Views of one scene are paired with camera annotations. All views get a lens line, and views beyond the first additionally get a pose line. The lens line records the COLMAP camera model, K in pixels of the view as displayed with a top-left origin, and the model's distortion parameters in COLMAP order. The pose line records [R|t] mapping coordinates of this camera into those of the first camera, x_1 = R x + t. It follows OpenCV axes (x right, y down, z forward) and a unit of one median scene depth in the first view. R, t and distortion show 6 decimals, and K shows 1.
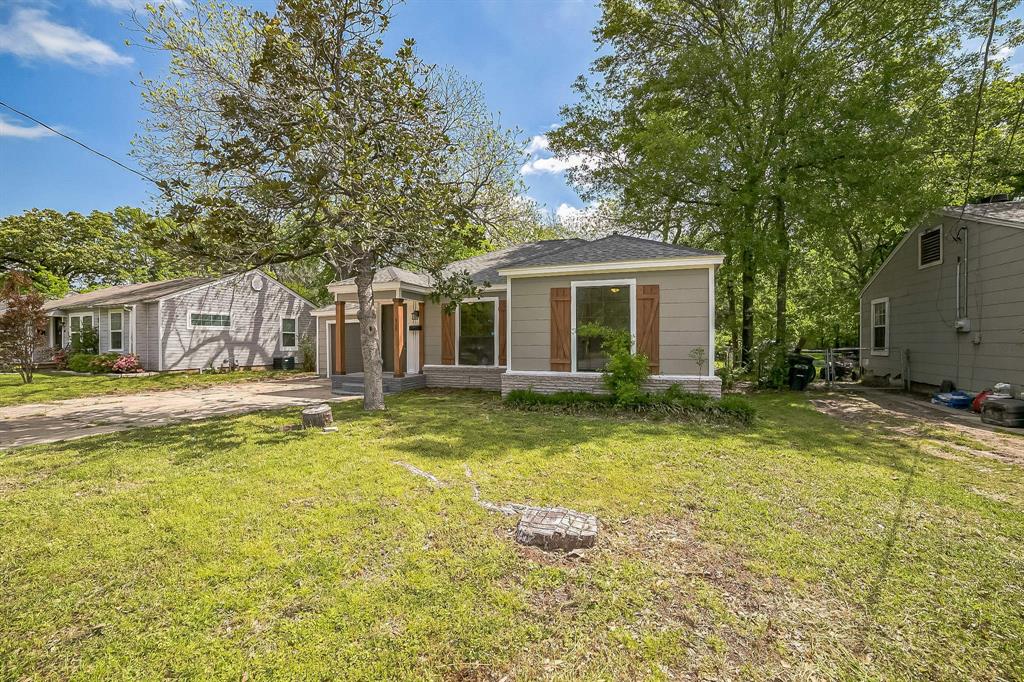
lens RADIAL K [[422.1, 0, 512.0], [0, 422.1, 341.0], [0, 0, 1]] dist [-0.106641, 0.035322]
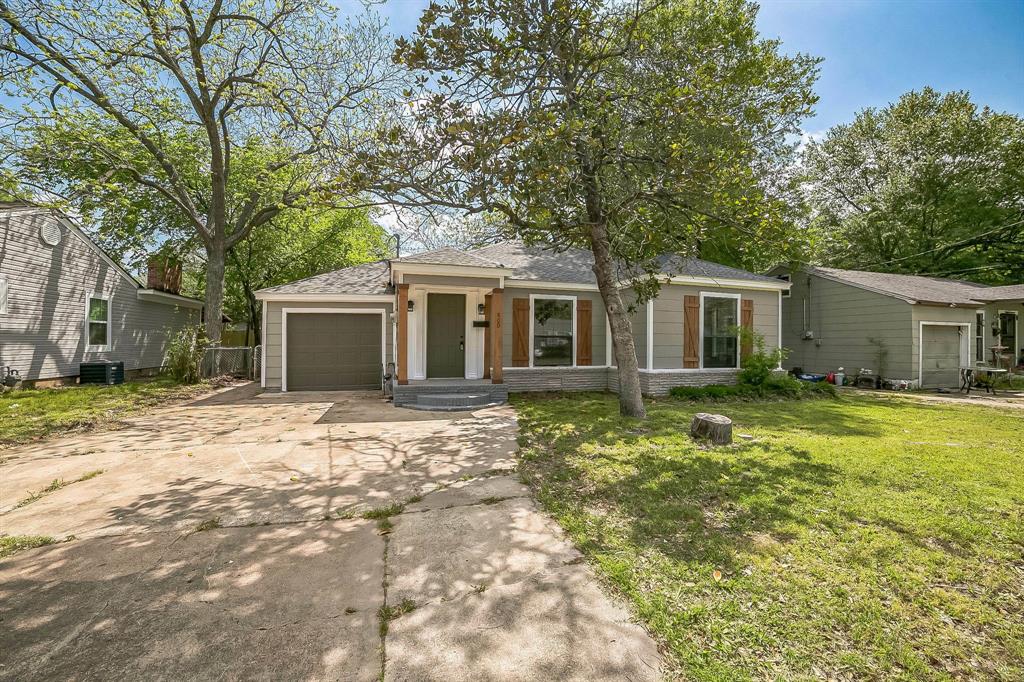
lens RADIAL K [[422.1, 0, 512.0], [0, 422.1, 341.0], [0, 0, 1]] dist [-0.106641, 0.035322]
pose [[0.799744, 0.015331, 0.600145, -0.718731], [-0.012937, 0.999882, -0.008303, 0.009625], [-0.600201, -0.001124, 0.799848, 0.298691]]
